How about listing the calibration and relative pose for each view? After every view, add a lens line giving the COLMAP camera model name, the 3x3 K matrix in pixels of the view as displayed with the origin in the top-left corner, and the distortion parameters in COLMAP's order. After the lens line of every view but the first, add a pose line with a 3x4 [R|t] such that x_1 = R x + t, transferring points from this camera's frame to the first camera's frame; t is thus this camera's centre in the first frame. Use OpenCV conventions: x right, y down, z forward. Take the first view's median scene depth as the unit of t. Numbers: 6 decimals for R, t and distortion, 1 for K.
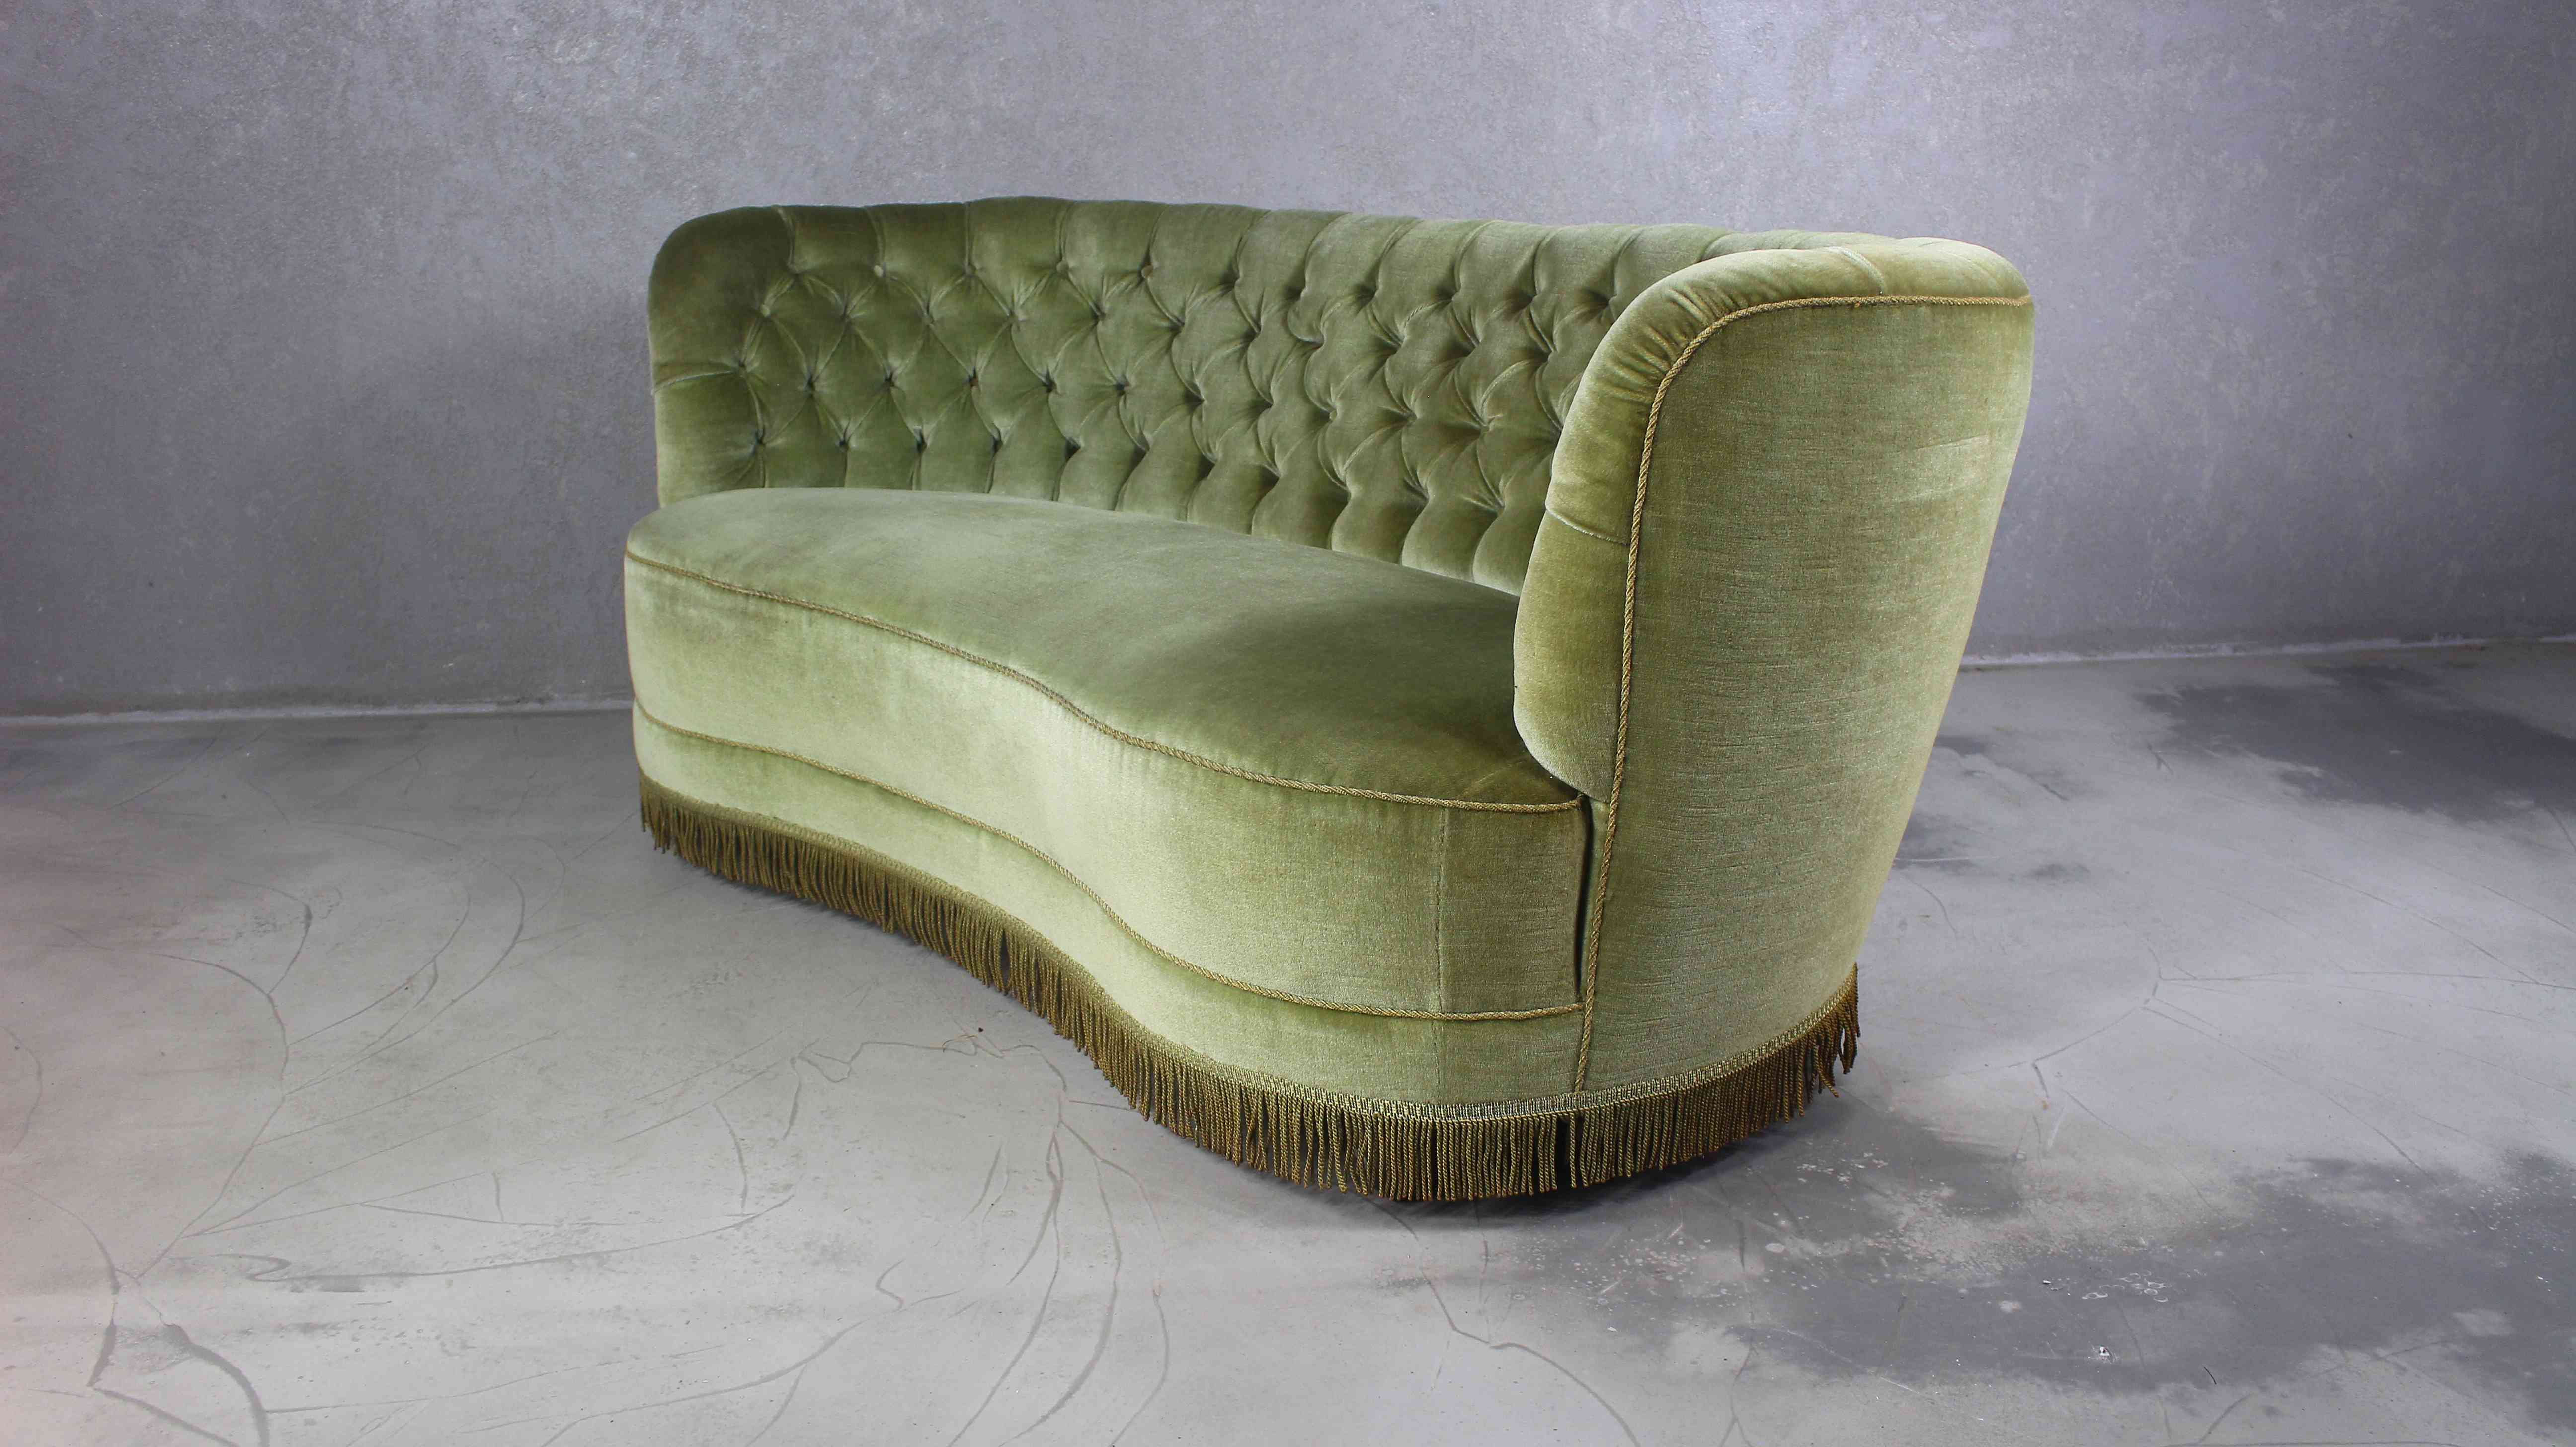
lens RADIAL K [[2133.1, 0, 1288.0], [0, 2133.1, 723.5], [0, 0, 1]] dist [-0.166045, 0.134451]
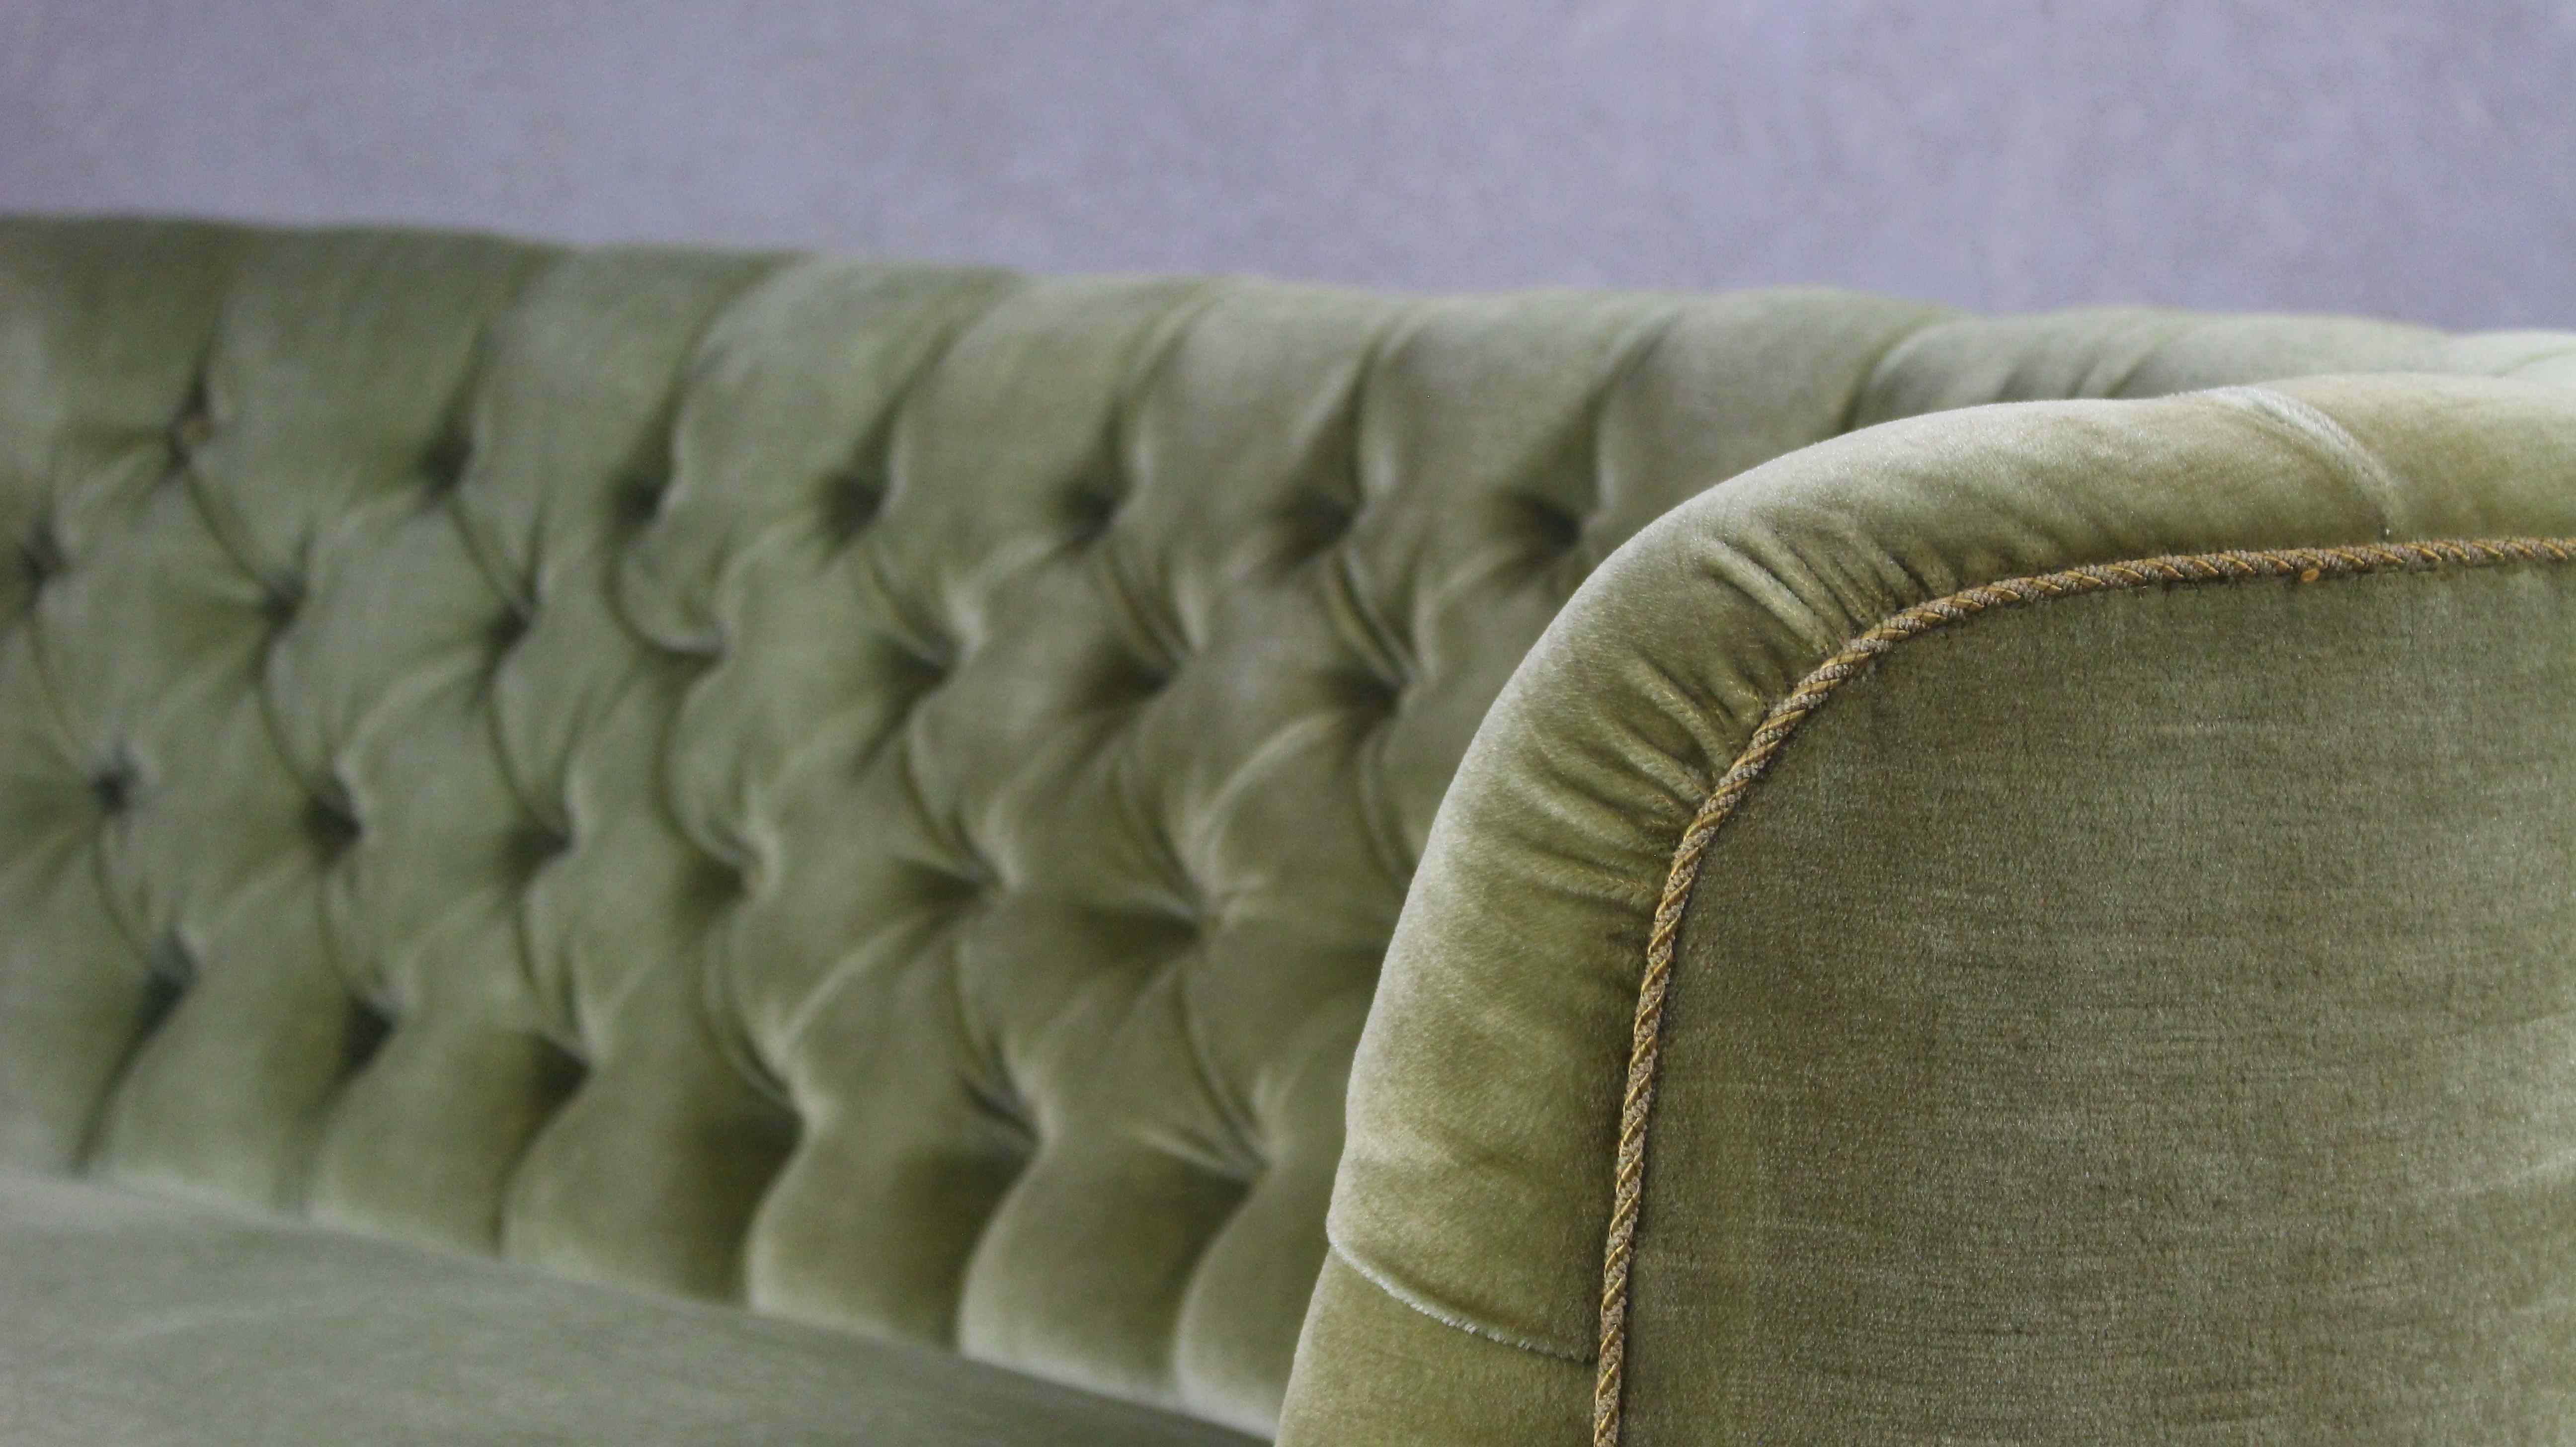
lens RADIAL K [[5991.3, 0, 1288.0], [0, 5991.3, 723.5], [0, 0, 1]] dist [0.024427, 0.354751]
pose [[0.997083, -0.007431, 0.075958, 0.034353], [0.018602, 0.988895, -0.147446, -0.032433], [-0.074019, 0.148429, 0.986149, 0.088799]]
